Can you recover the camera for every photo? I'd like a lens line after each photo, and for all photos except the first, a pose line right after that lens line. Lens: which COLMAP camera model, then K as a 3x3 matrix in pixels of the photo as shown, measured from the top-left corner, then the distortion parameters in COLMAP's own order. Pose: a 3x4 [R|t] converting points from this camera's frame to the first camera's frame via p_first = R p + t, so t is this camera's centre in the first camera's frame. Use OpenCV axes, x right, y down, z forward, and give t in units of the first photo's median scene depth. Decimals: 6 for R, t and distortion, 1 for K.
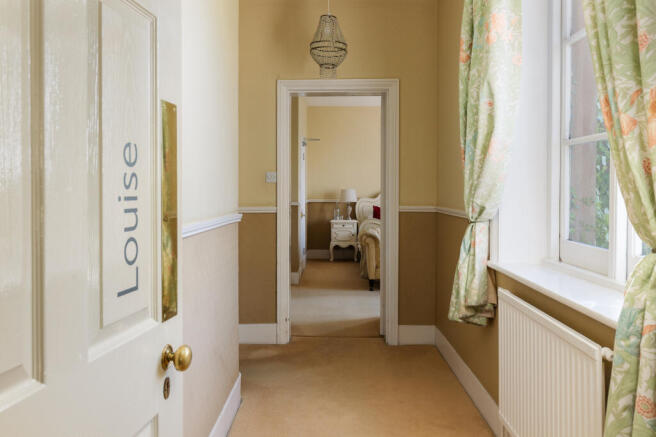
lens RADIAL K [[514.7, 0, 328.1], [0, 514.7, 215.2], [0, 0, 1]] dist [-0.000148, 0.000000]
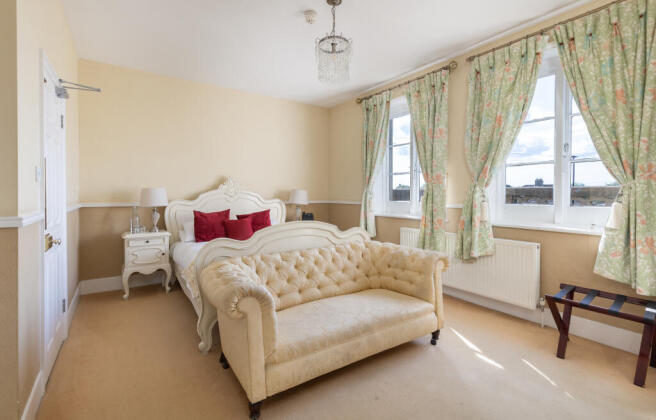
lens RADIAL K [[304.1, 0, 328.7], [0, 304.1, 203.4], [0, 0, 1]] dist [0.002782, 0.000301]
pose [[0.817097, -0.009682, 0.576419, -0.004950], [0.021291, 0.999684, -0.013390, -0.019084], [-0.576107, 0.023213, 0.817045, 0.530813]]
